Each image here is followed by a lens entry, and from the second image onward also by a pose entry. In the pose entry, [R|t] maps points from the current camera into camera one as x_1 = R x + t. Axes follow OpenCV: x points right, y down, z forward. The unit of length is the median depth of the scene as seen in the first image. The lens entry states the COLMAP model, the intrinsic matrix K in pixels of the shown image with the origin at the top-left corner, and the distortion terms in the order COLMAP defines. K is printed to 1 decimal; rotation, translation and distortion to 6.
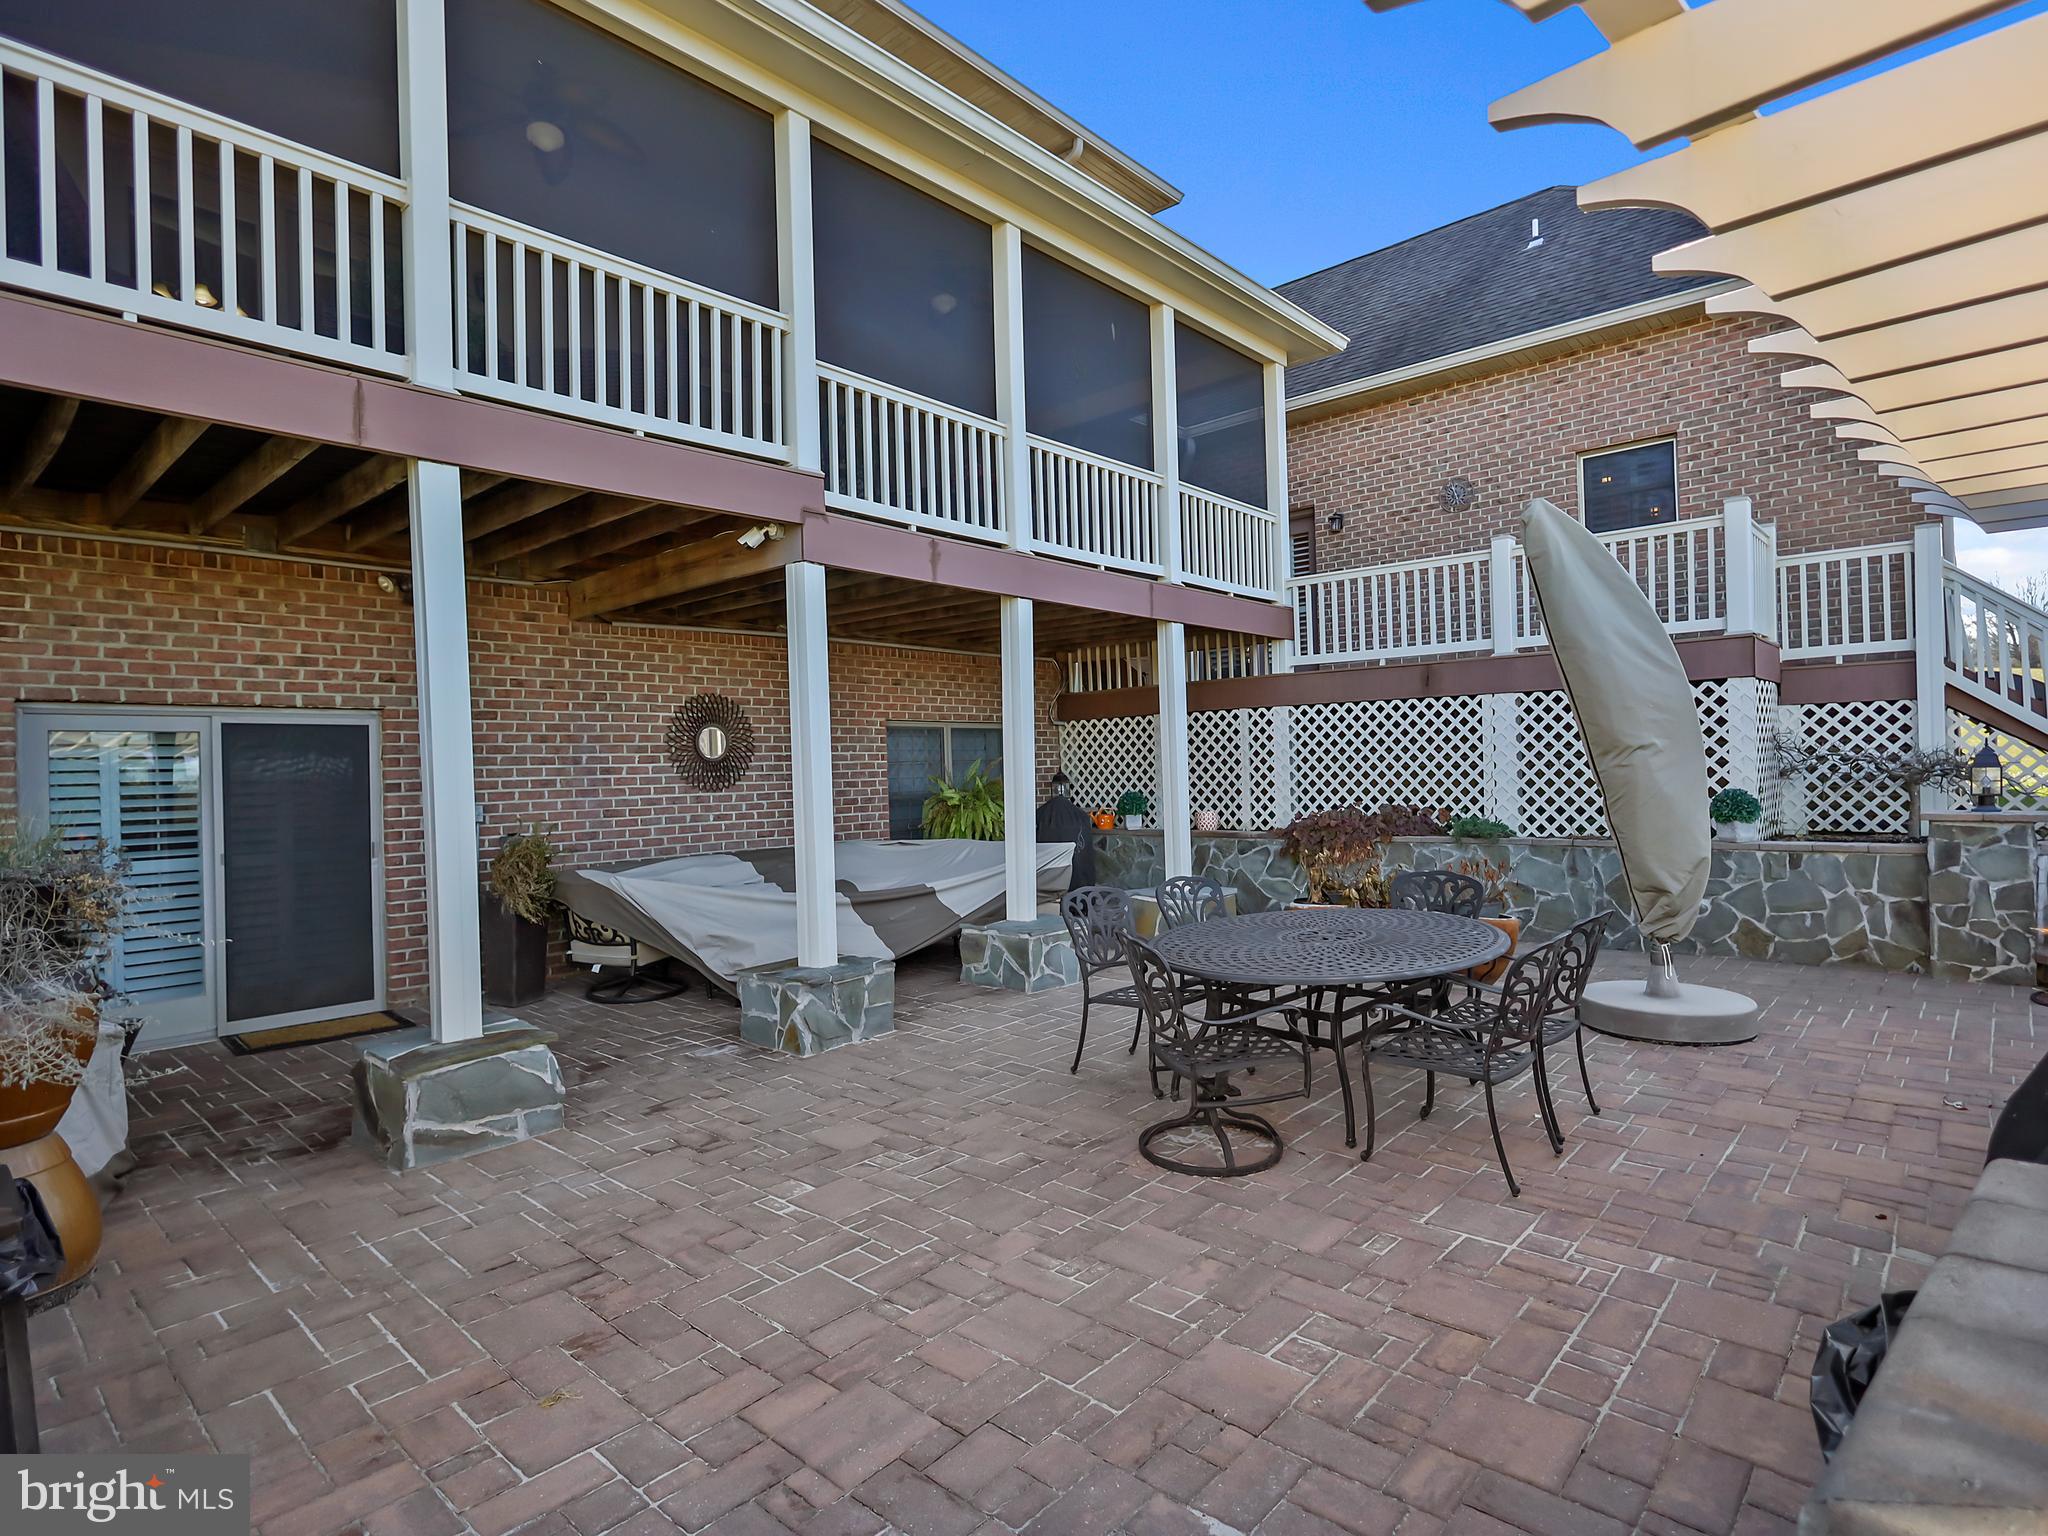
lens RADIAL K [[1075.1, 0, 1028.1], [0, 1075.1, 765.4], [0, 0, 1]] dist [-0.001587, 0.002283]
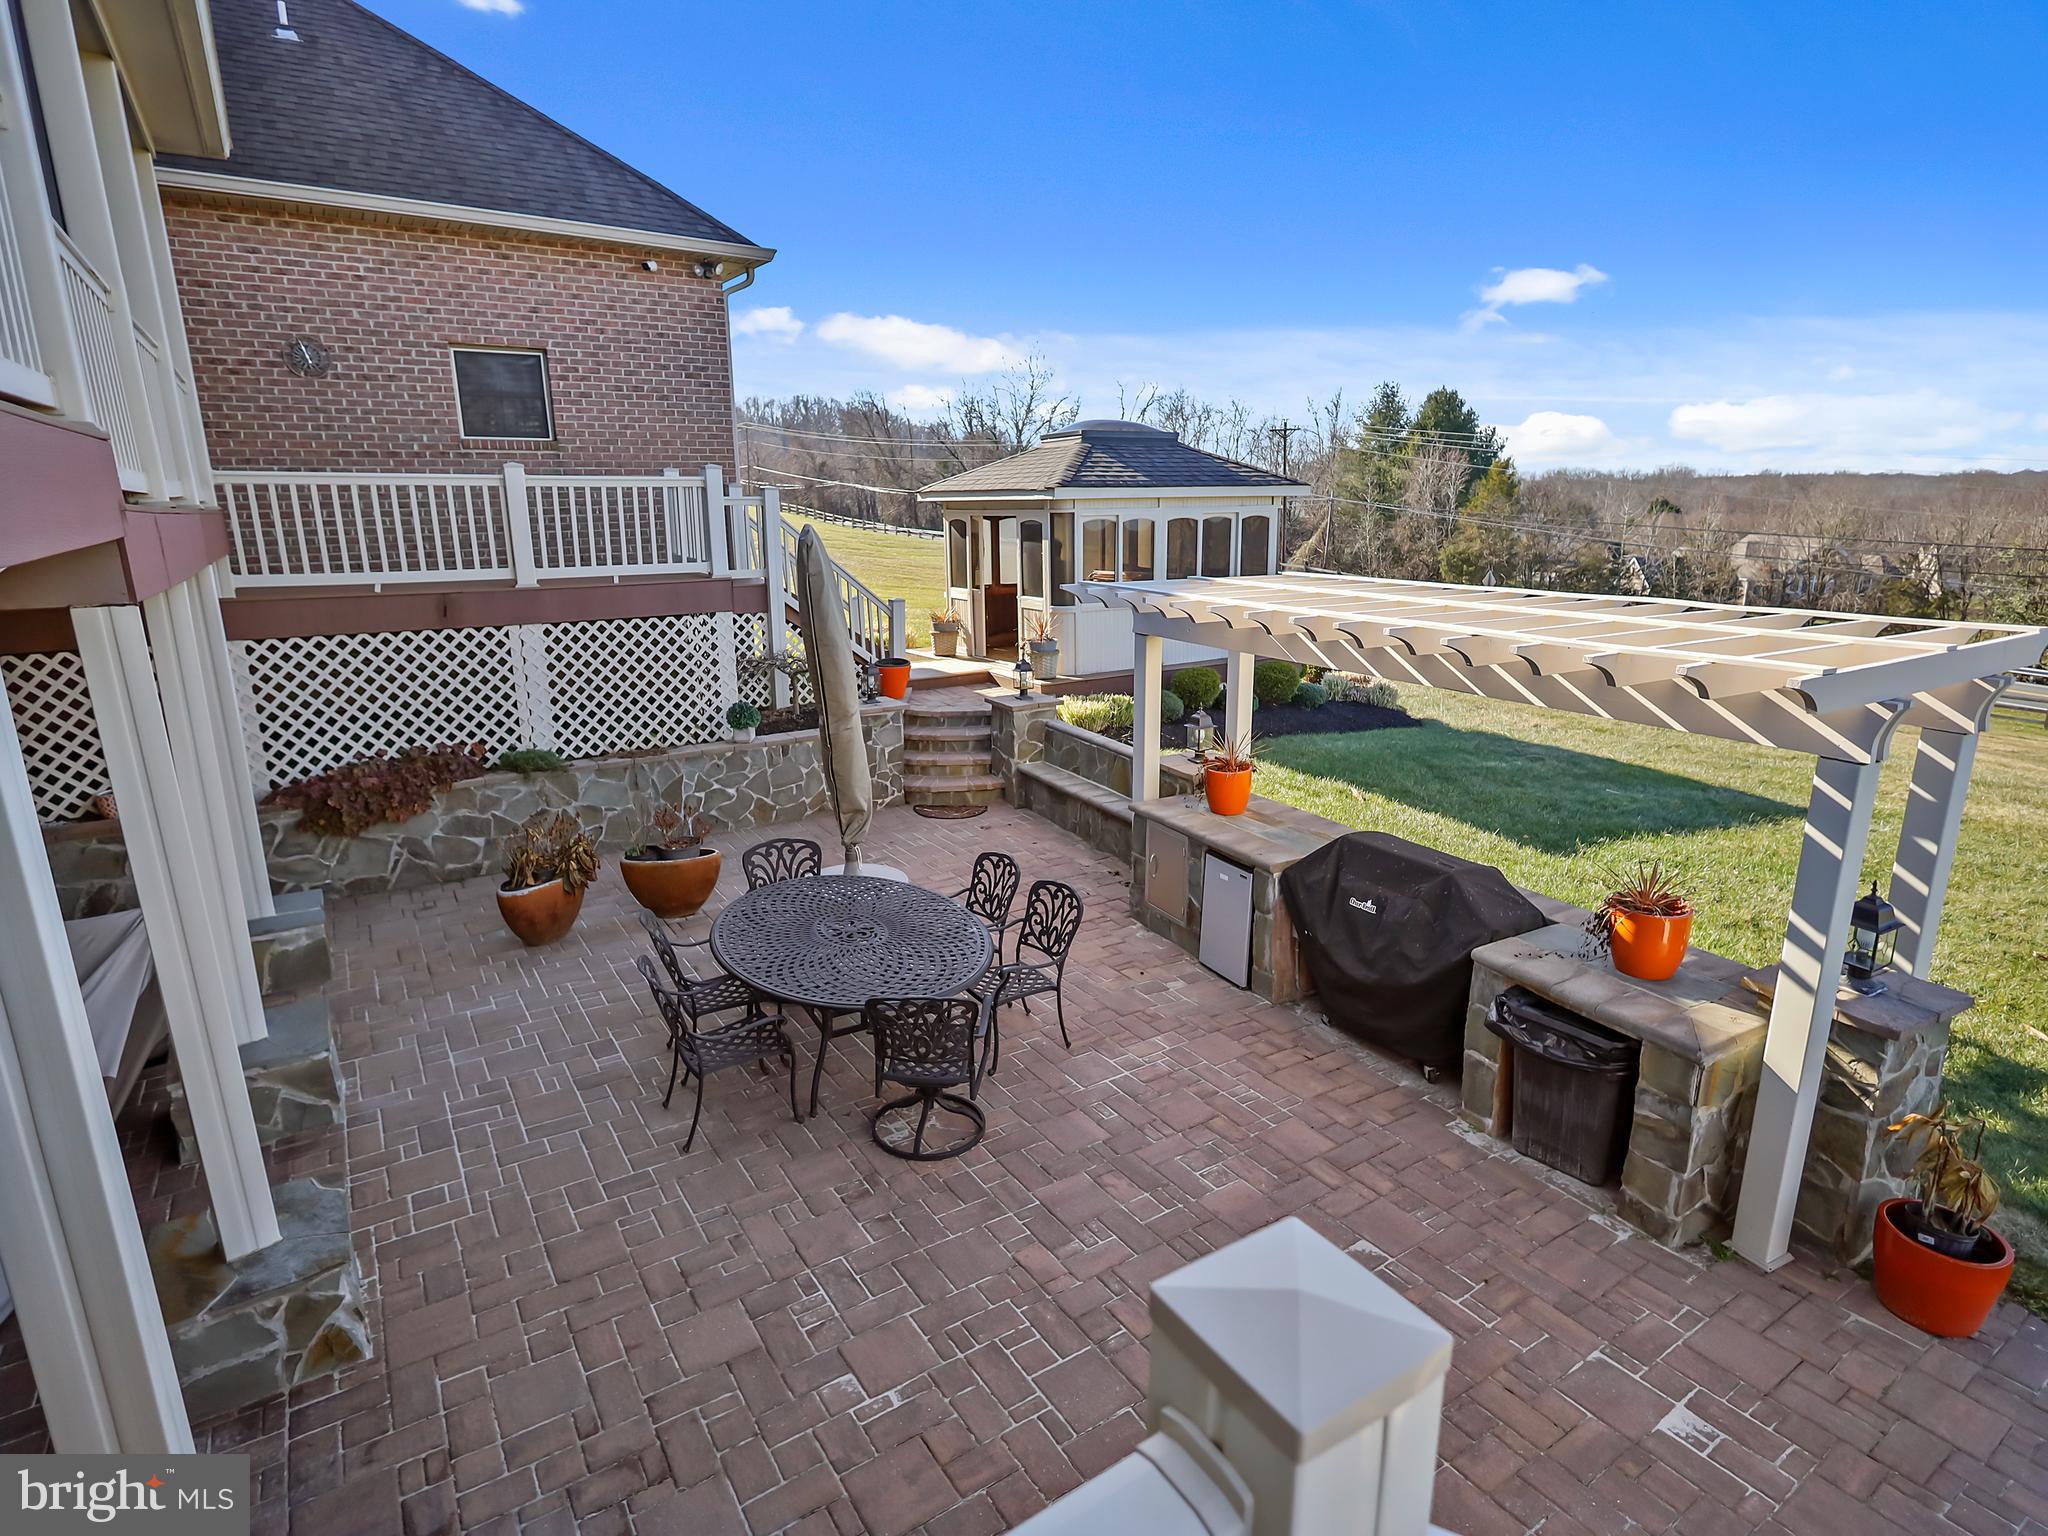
lens RADIAL K [[1075.1, 0, 1028.1], [0, 1075.1, 765.4], [0, 0, 1]] dist [-0.001587, 0.002283]
pose [[0.250313, -0.207930, 0.945573, -0.422766], [-0.003003, 0.976494, 0.215524, -0.154477], [-0.968160, -0.056788, 0.243804, 0.281781]]
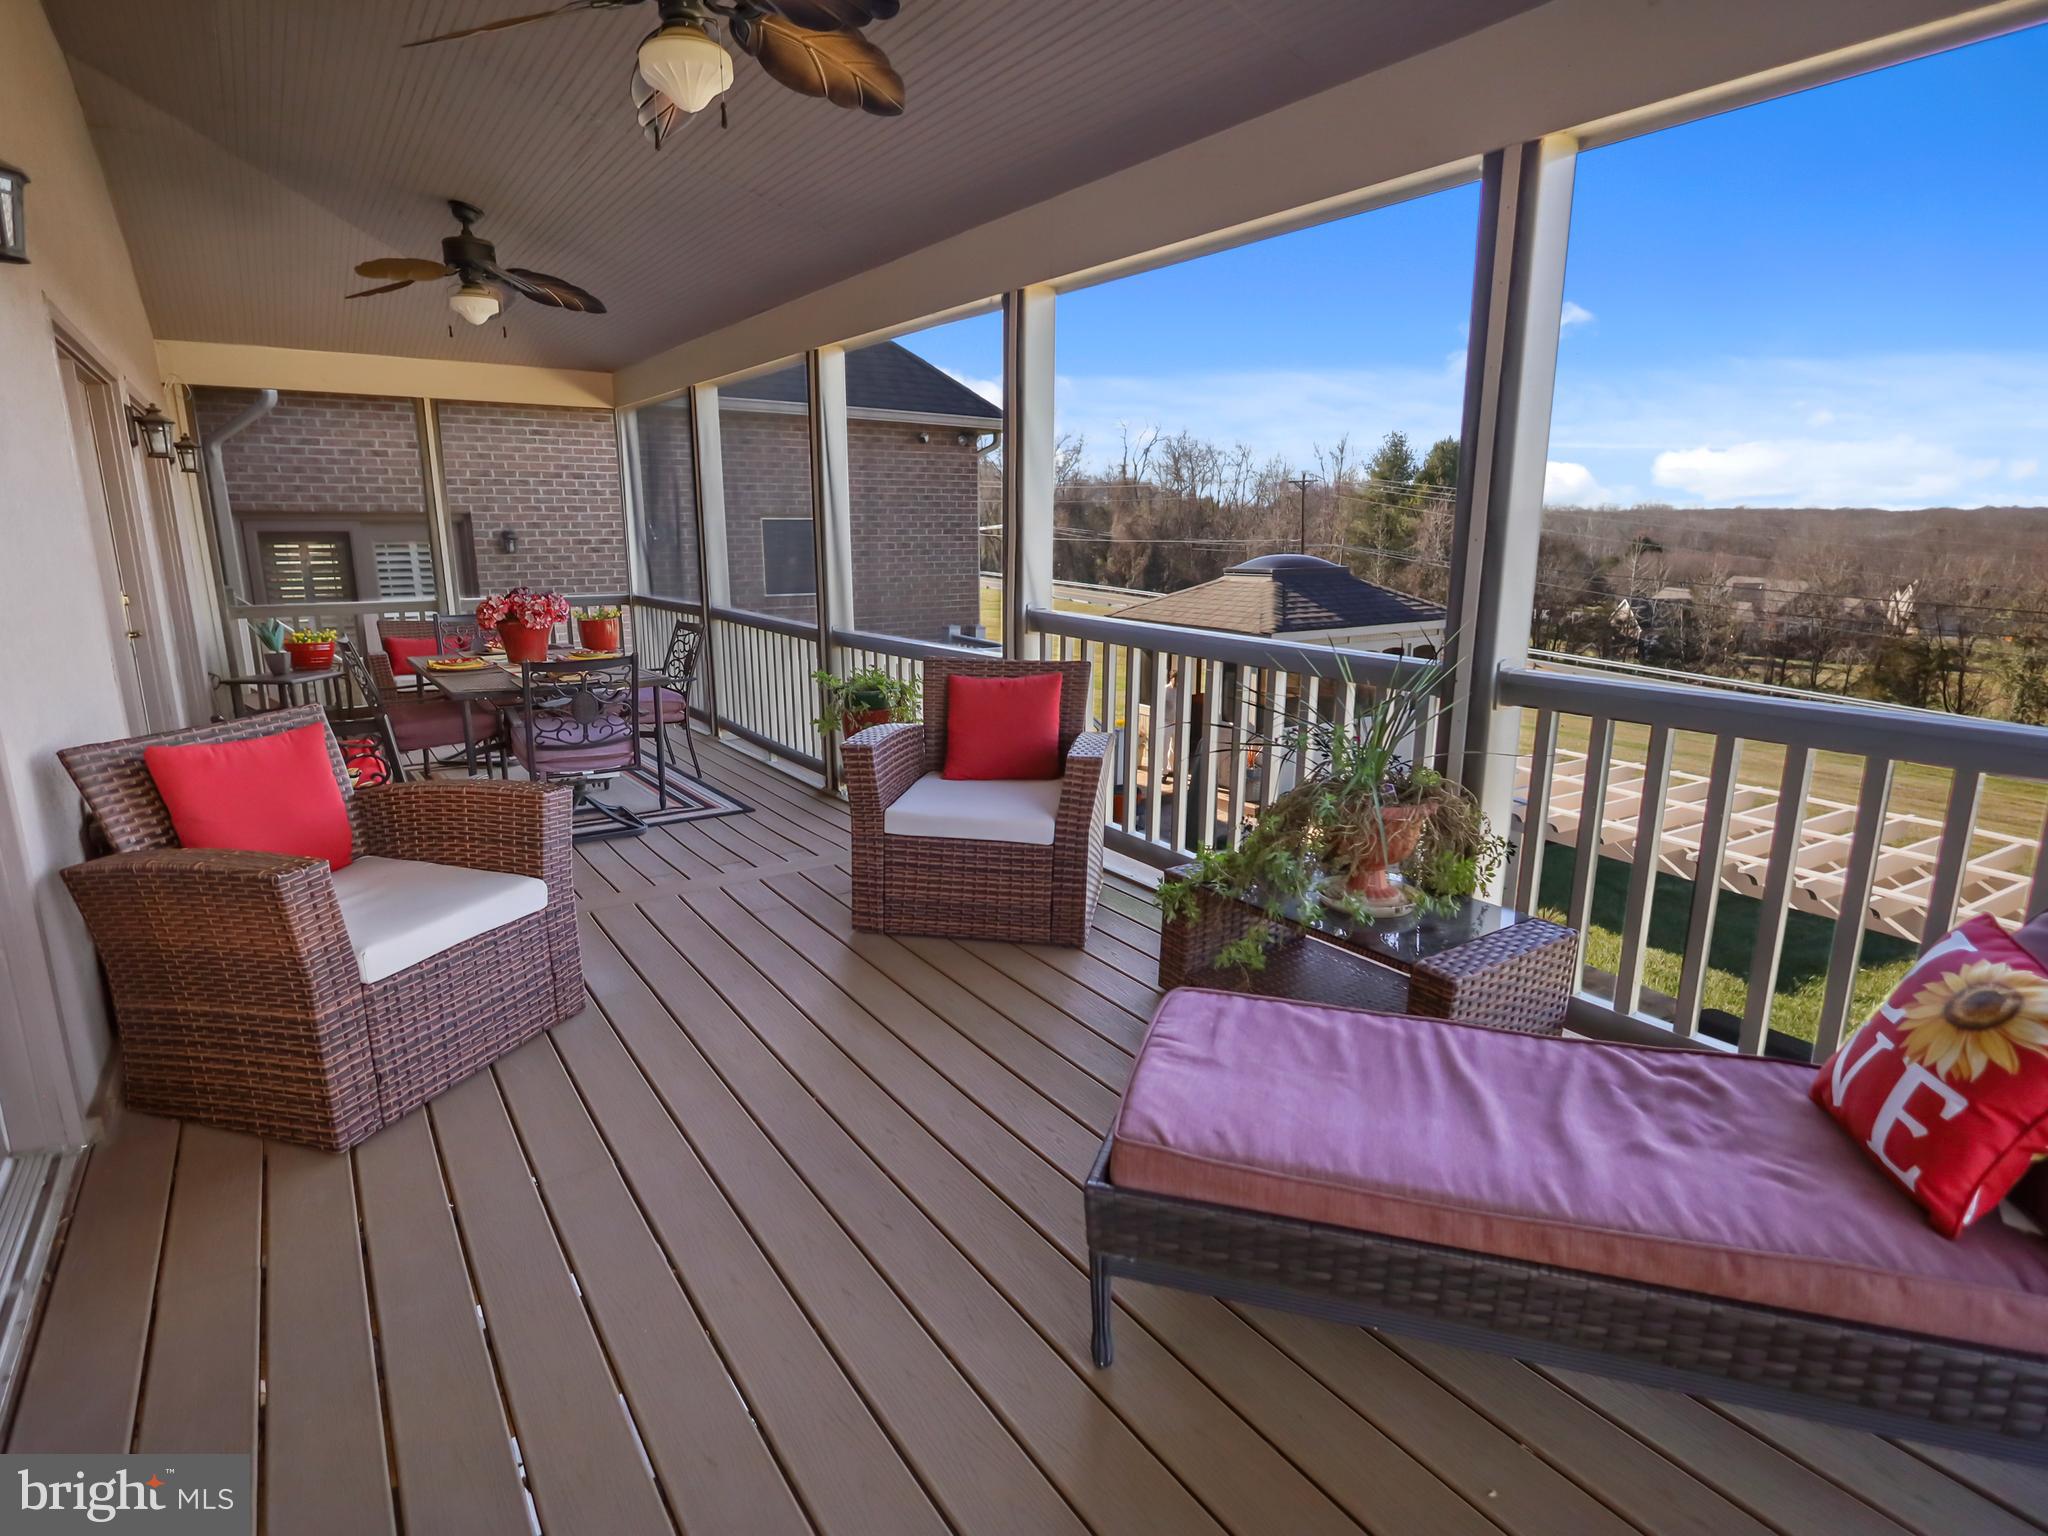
lens RADIAL K [[1075.1, 0, 1028.1], [0, 1075.1, 765.4], [0, 0, 1]] dist [-0.001587, 0.002283]
pose [[0.234799, -0.185264, 0.954226, -0.604372], [-0.013696, 0.980941, 0.193821, -0.305986], [-0.971947, -0.058578, 0.227786, 0.568936]]
